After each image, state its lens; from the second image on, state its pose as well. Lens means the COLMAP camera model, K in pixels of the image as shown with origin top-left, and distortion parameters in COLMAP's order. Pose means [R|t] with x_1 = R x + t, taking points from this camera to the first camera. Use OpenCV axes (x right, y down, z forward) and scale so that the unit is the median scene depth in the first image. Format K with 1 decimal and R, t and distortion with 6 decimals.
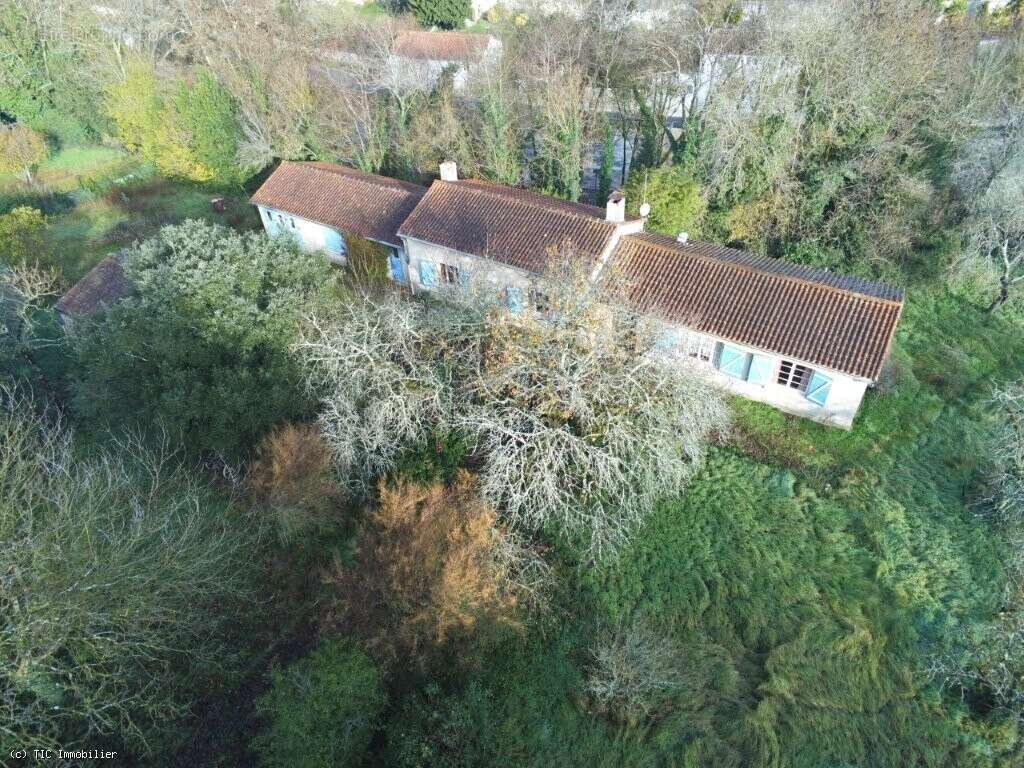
lens RADIAL K [[663.2, 0, 512.0], [0, 663.2, 384.0], [0, 0, 1]] dist [-0.001941, 0.001325]
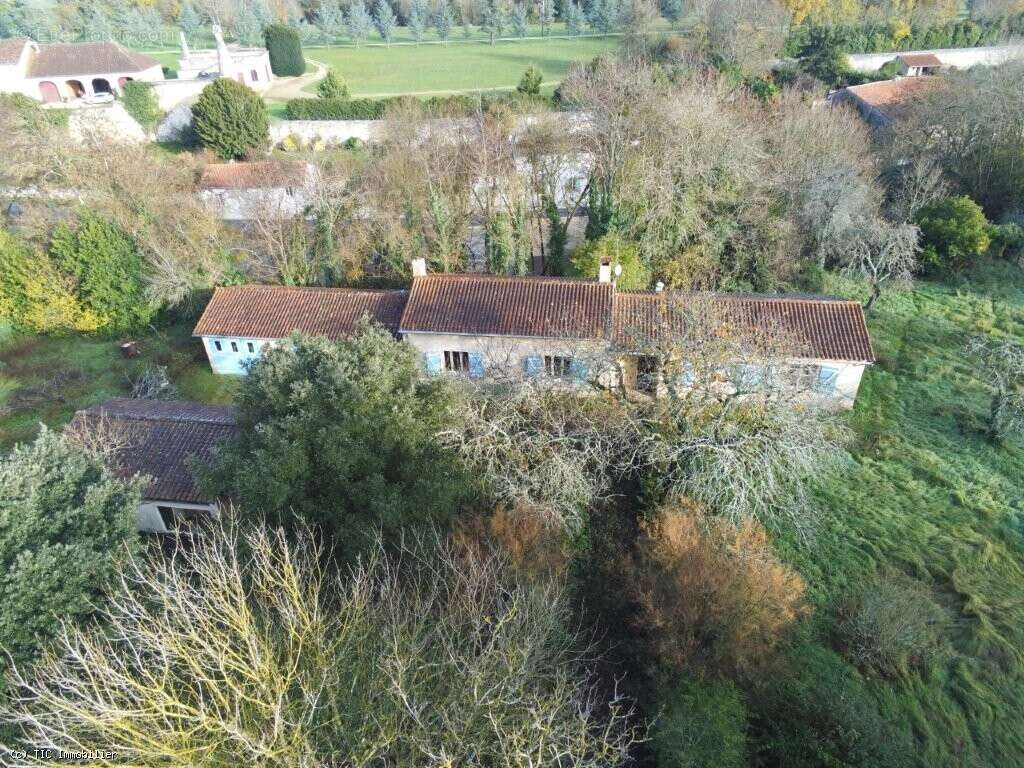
lens RADIAL K [[663.2, 0, 512.0], [0, 663.2, 384.0], [0, 0, 1]] dist [-0.001941, 0.001325]
pose [[0.920601, -0.201119, 0.334732, -0.497881], [0.251961, 0.960799, -0.115675, 0.009552], [-0.298346, 0.190830, 0.935186, 0.051521]]
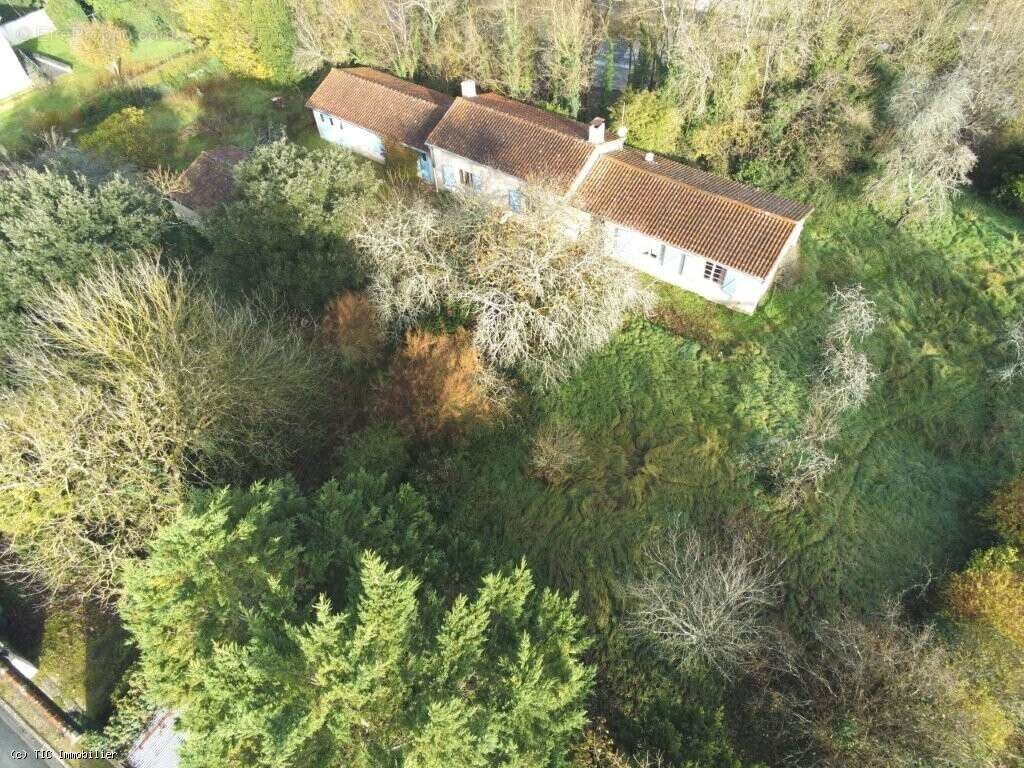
lens RADIAL K [[663.2, 0, 512.0], [0, 663.2, 384.0], [0, 0, 1]] dist [-0.001941, 0.001325]
pose [[0.997718, 0.052069, -0.042984, 0.093108], [-0.043290, 0.981865, 0.184575, -0.023624], [0.051815, -0.182293, 0.981878, -0.418556]]
